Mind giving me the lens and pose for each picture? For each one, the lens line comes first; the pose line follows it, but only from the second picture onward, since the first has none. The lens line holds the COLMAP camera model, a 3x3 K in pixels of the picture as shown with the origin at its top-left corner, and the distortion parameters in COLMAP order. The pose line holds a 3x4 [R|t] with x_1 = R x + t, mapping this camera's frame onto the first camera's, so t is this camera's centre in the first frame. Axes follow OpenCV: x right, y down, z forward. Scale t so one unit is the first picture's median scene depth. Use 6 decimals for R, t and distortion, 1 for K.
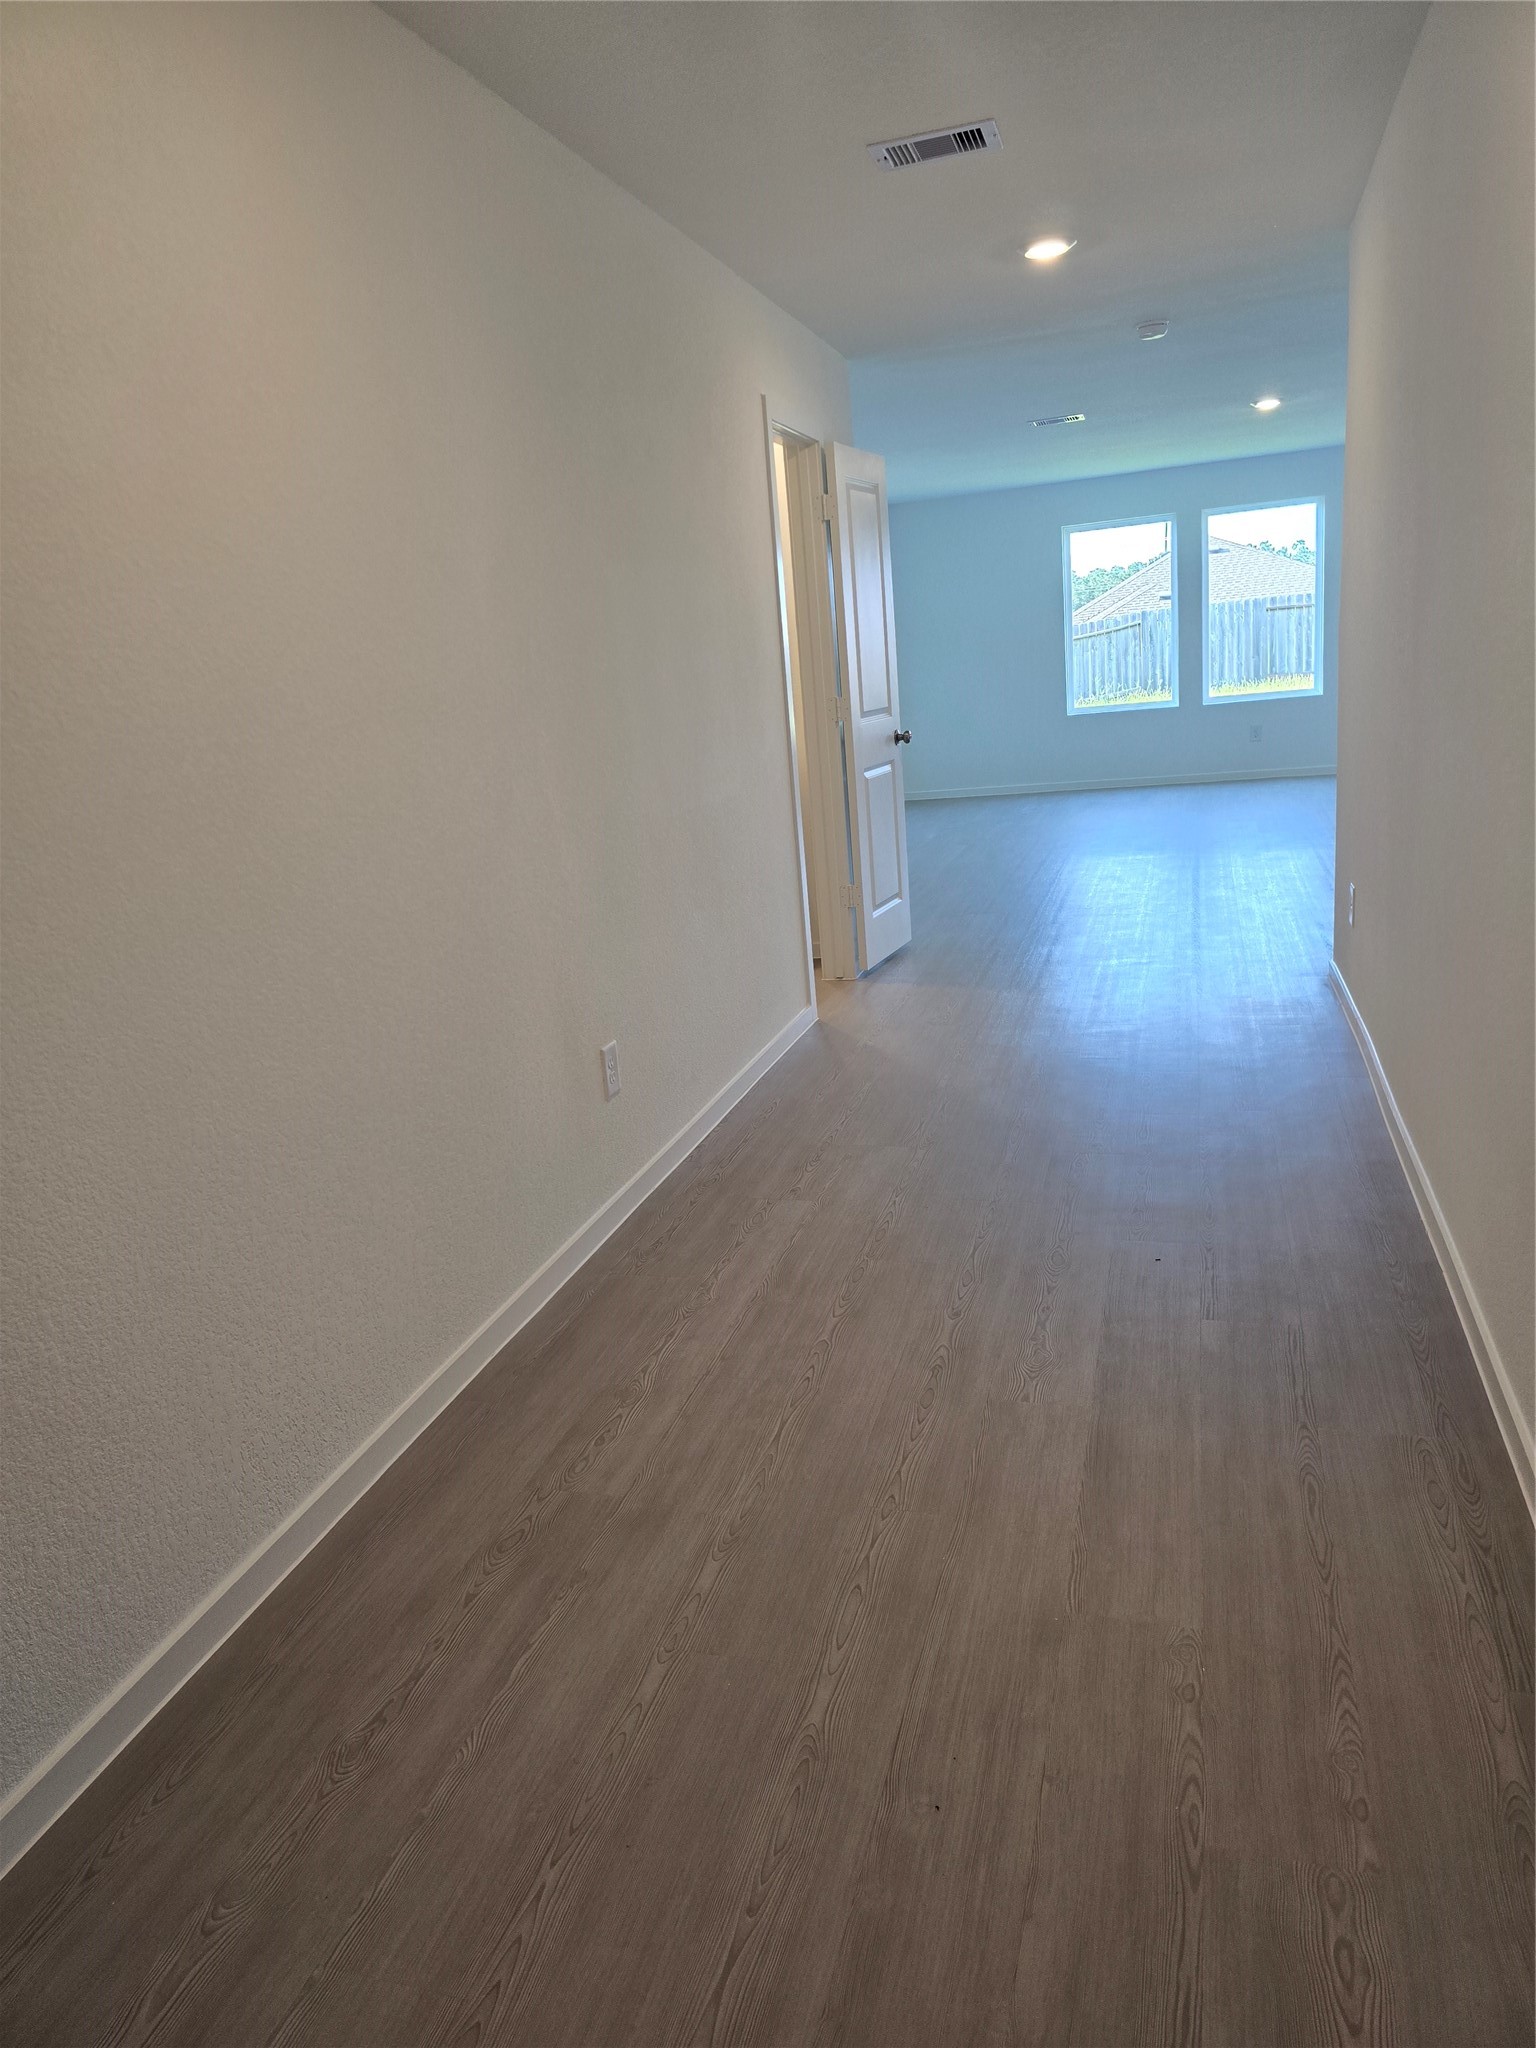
lens RADIAL K [[1383.3, 0, 764.1], [0, 1383.3, 1006.4], [0, 0, 1]] dist [0.063900, -0.070518]
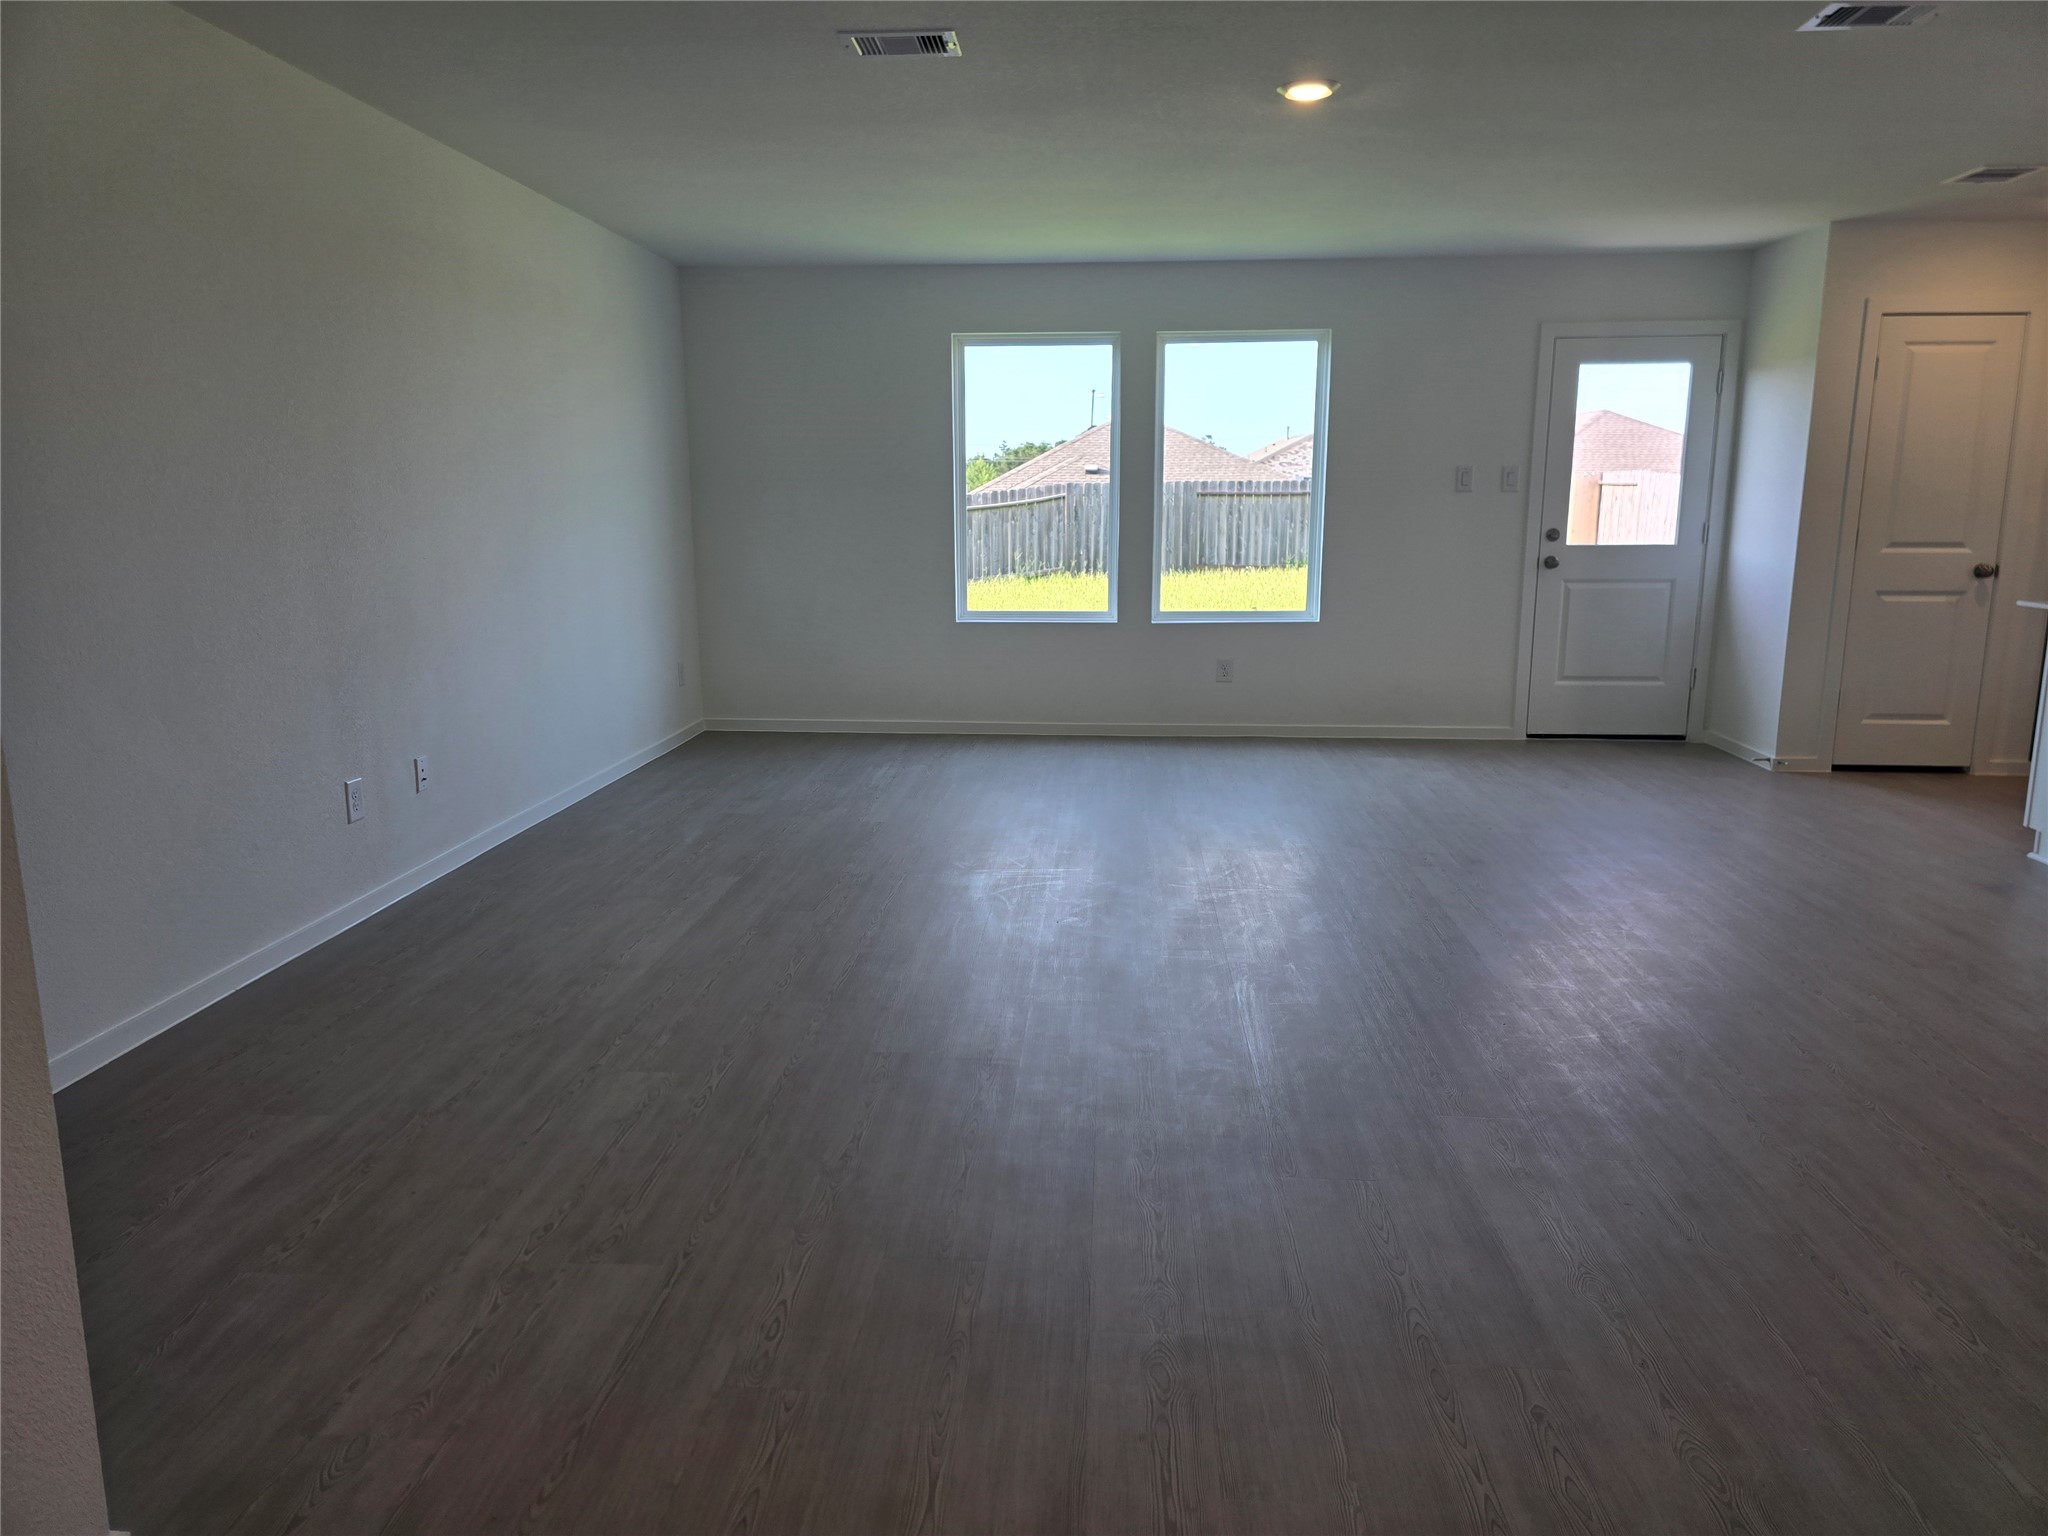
lens RADIAL K [[1383.3, 0, 1020.7], [0, 1383.3, 785.6], [0, 0, 1]] dist [0.063900, -0.070518]
pose [[0.971159, 0.039966, 0.235061, 0.040913], [-0.028236, 0.998192, -0.053059, -0.041895], [-0.236756, 0.044892, 0.970531, 0.153091]]
